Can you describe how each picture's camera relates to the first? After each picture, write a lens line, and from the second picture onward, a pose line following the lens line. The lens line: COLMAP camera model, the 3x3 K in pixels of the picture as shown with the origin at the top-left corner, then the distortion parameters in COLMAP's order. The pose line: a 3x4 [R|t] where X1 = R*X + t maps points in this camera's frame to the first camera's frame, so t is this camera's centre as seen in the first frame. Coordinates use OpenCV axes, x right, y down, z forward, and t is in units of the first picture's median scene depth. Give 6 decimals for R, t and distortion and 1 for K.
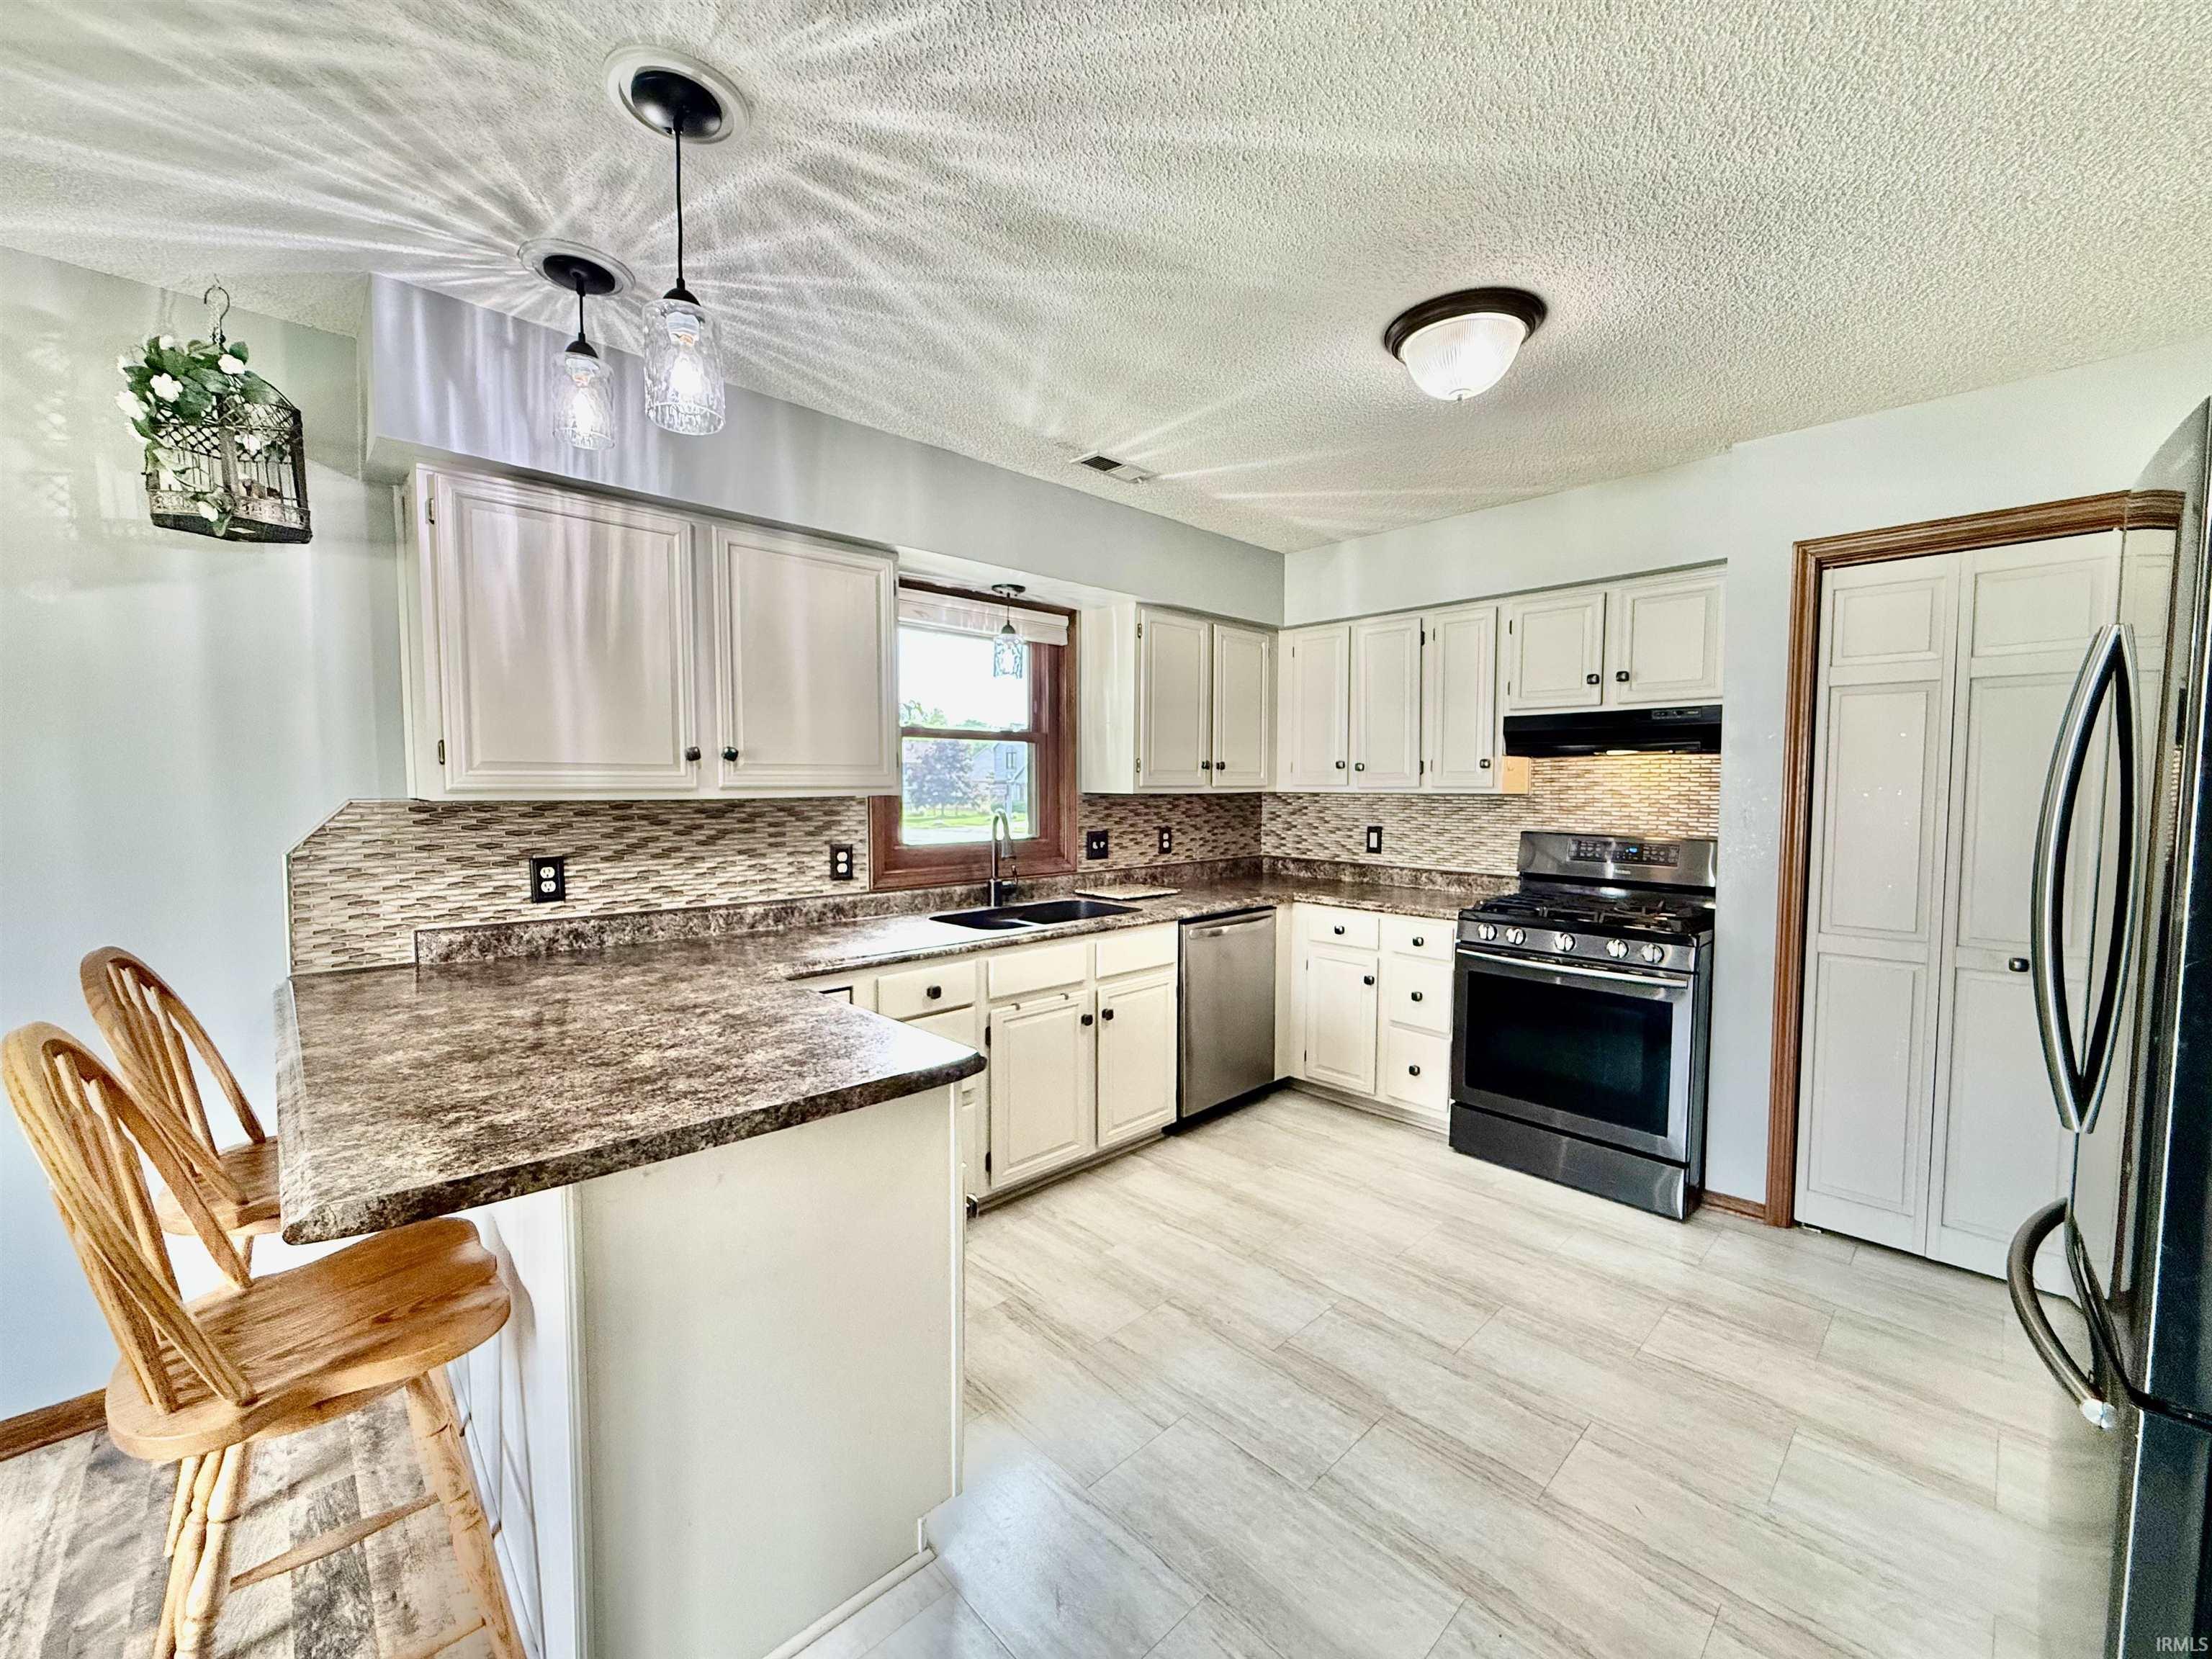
lens RADIAL K [[880.8, 0, 1102.5], [0, 880.8, 832.6], [0, 0, 1]] dist [-0.000492, -0.000160]
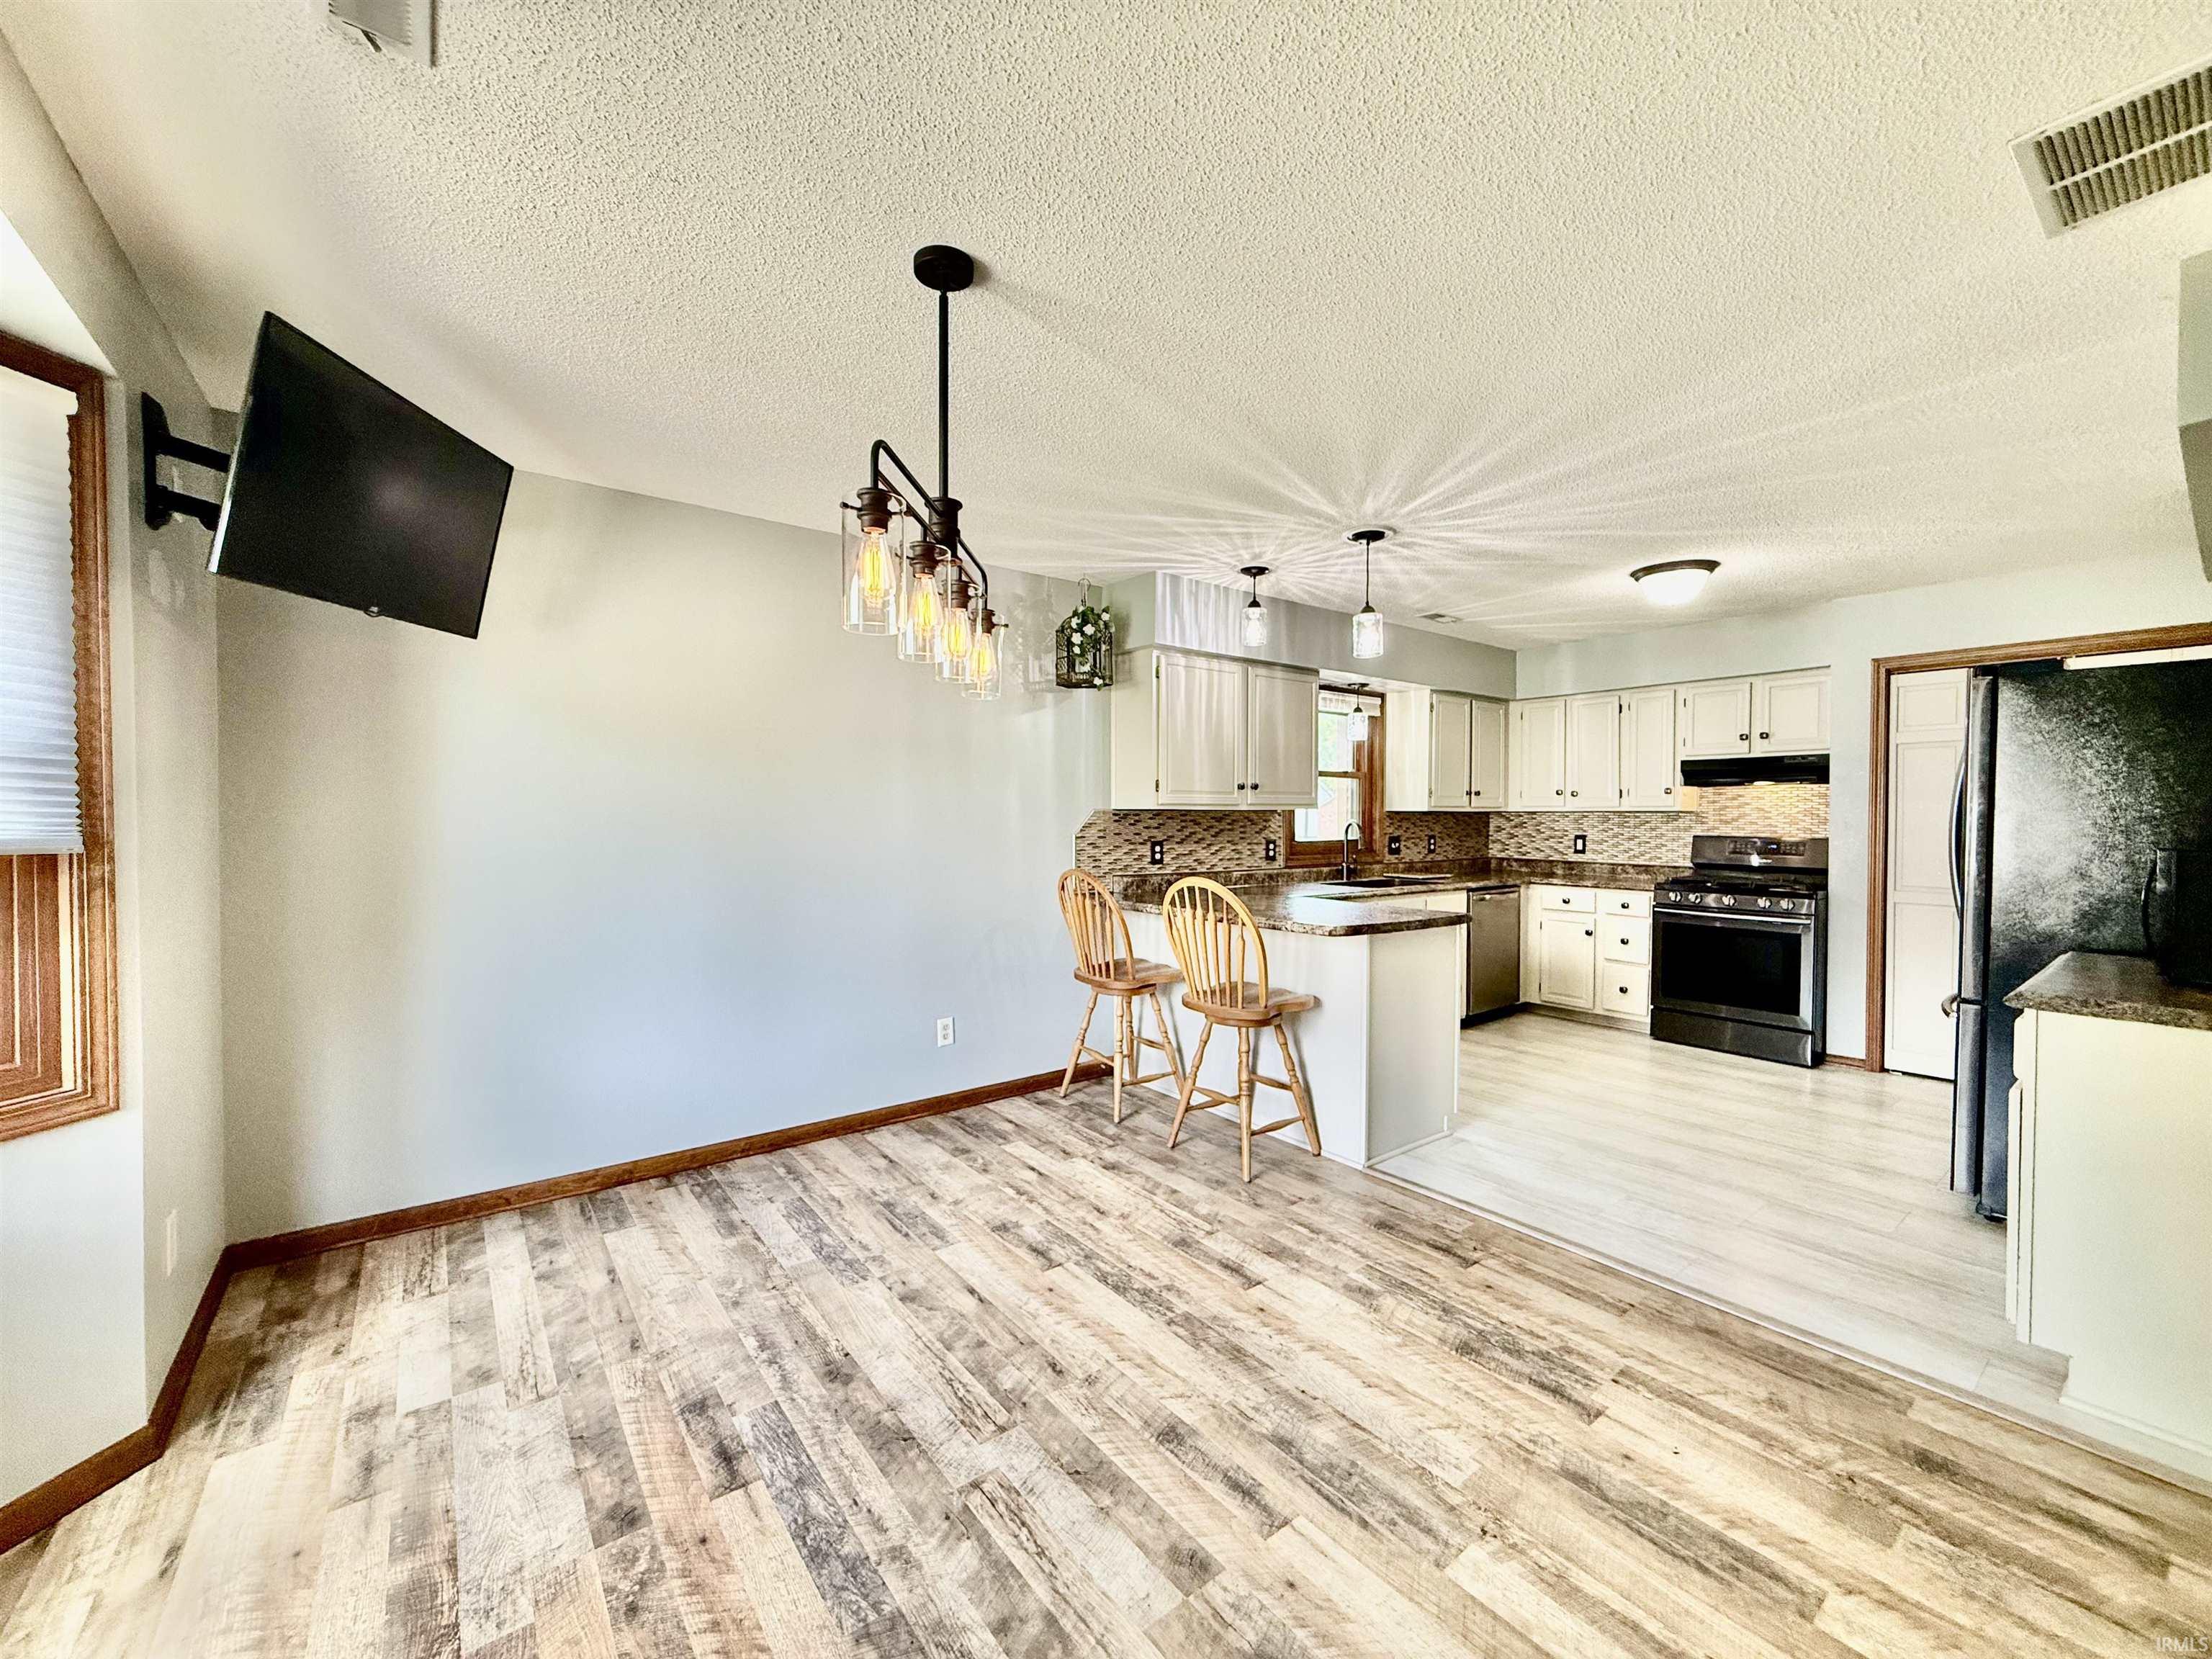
lens RADIAL K [[880.8, 0, 1102.2], [0, 880.8, 830.4], [0, 0, 1]] dist [-0.000492, -0.000160]
pose [[0.993921, 0.001811, -0.110078, -0.436298], [-0.006154, 0.999215, -0.039131, 0.065549], [0.109921, 0.039570, 0.993152, -0.728463]]
